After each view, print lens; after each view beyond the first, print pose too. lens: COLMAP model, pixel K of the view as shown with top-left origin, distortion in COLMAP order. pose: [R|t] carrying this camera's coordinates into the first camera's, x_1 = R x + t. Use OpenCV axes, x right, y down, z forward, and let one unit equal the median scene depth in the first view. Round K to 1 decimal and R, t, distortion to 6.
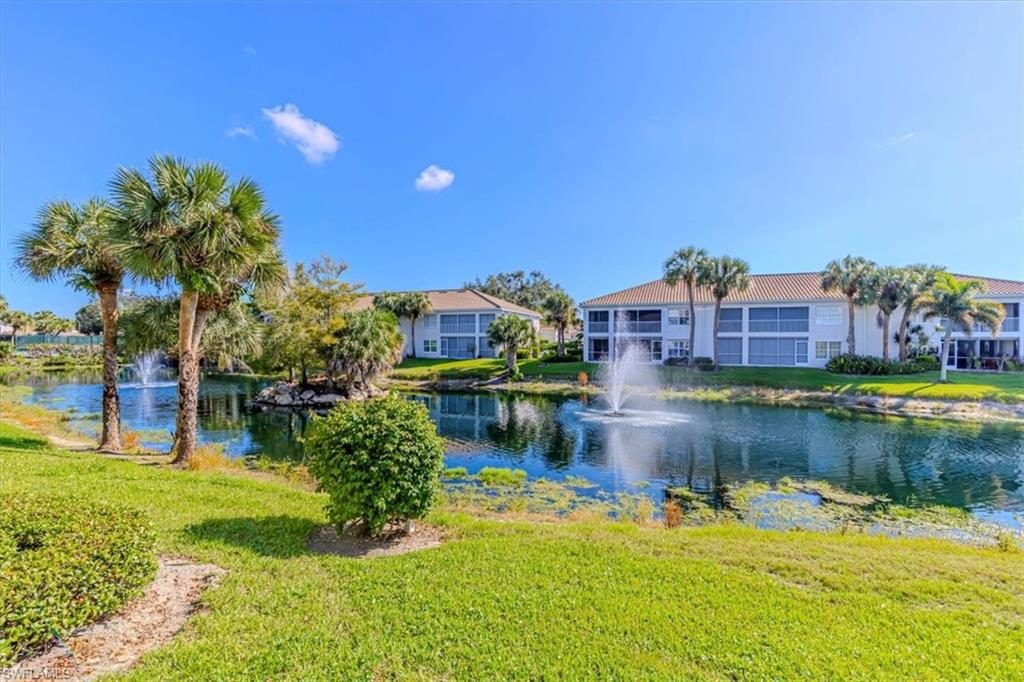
lens RADIAL K [[460.6, 0, 514.5], [0, 460.6, 346.2], [0, 0, 1]] dist [0.012064, -0.001159]
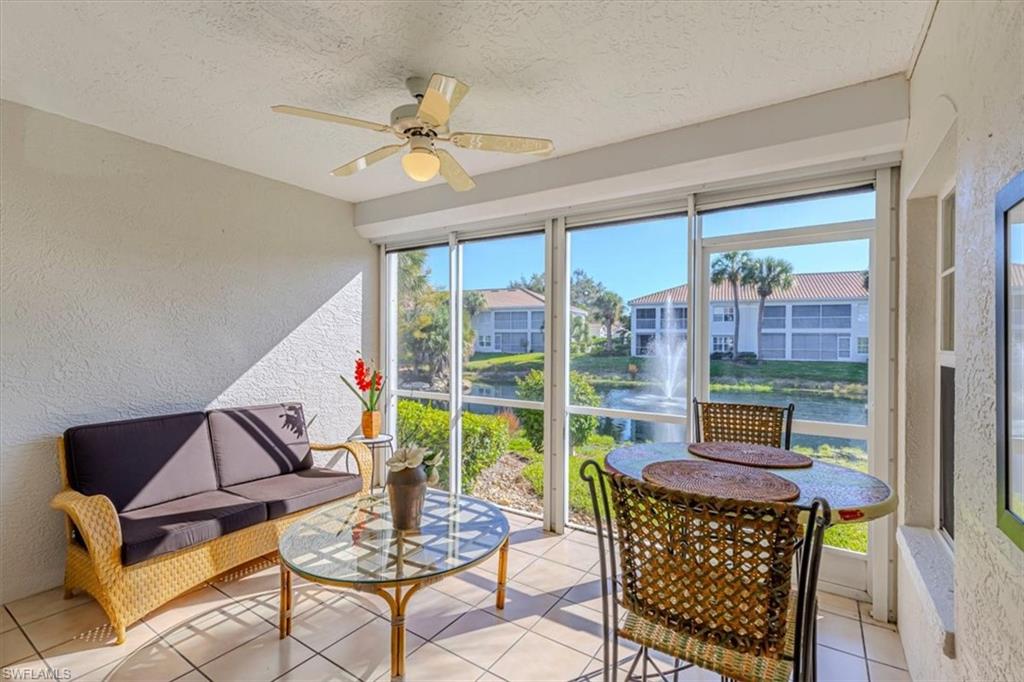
lens RADIAL K [[460.6, 0, 518.9], [0, 460.6, 343.5], [0, 0, 1]] dist [0.012064, -0.001159]
pose [[0.998011, 0.002978, -0.062972, -0.048852], [-0.002866, 0.999994, 0.001865, 0.003845], [0.062977, -0.001681, 0.998014, -0.093897]]
